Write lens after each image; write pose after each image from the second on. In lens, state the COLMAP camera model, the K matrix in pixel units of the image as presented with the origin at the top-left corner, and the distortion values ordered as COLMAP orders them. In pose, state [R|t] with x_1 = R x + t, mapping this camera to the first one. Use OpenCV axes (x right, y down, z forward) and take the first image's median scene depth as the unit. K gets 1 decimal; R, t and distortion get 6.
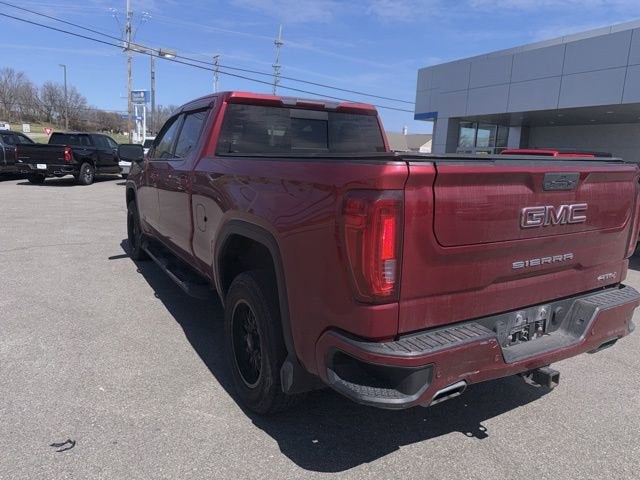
lens RADIAL K [[455.1, 0, 322.9], [0, 455.1, 239.5], [0, 0, 1]] dist [0.049362, -0.057689]
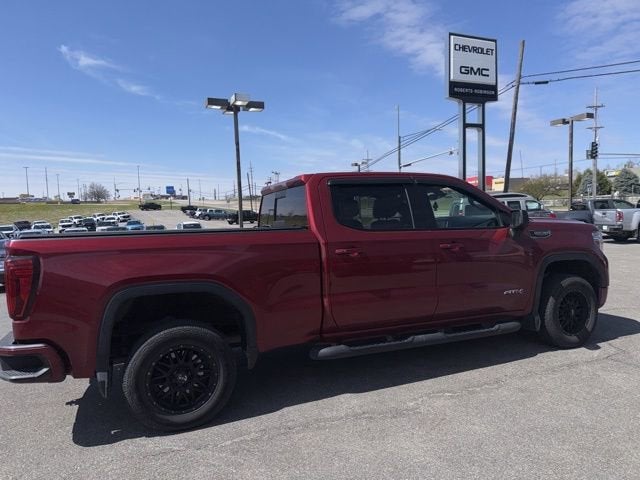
lens RADIAL K [[455.2, 0, 317.4], [0, 455.2, 249.1], [0, 0, 1]] dist [0.044460, -0.056926]
pose [[-0.149107, 0.042268, -0.987917, 1.818501], [-0.146805, 0.987067, 0.064390, -0.347922], [0.977863, 0.154632, -0.140973, 2.032063]]
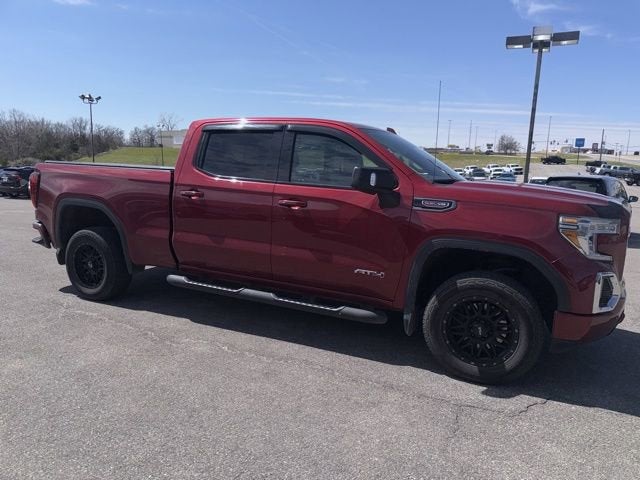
lens RADIAL K [[455.1, 0, 327.1], [0, 455.1, 246.6], [0, 0, 1]] dist [0.042611, -0.048033]
pose [[-0.839069, 0.026893, -0.543360, 0.756054], [-0.159848, 0.942504, 0.293489, -0.649985], [0.520012, 0.333112, -0.786527, 3.602005]]
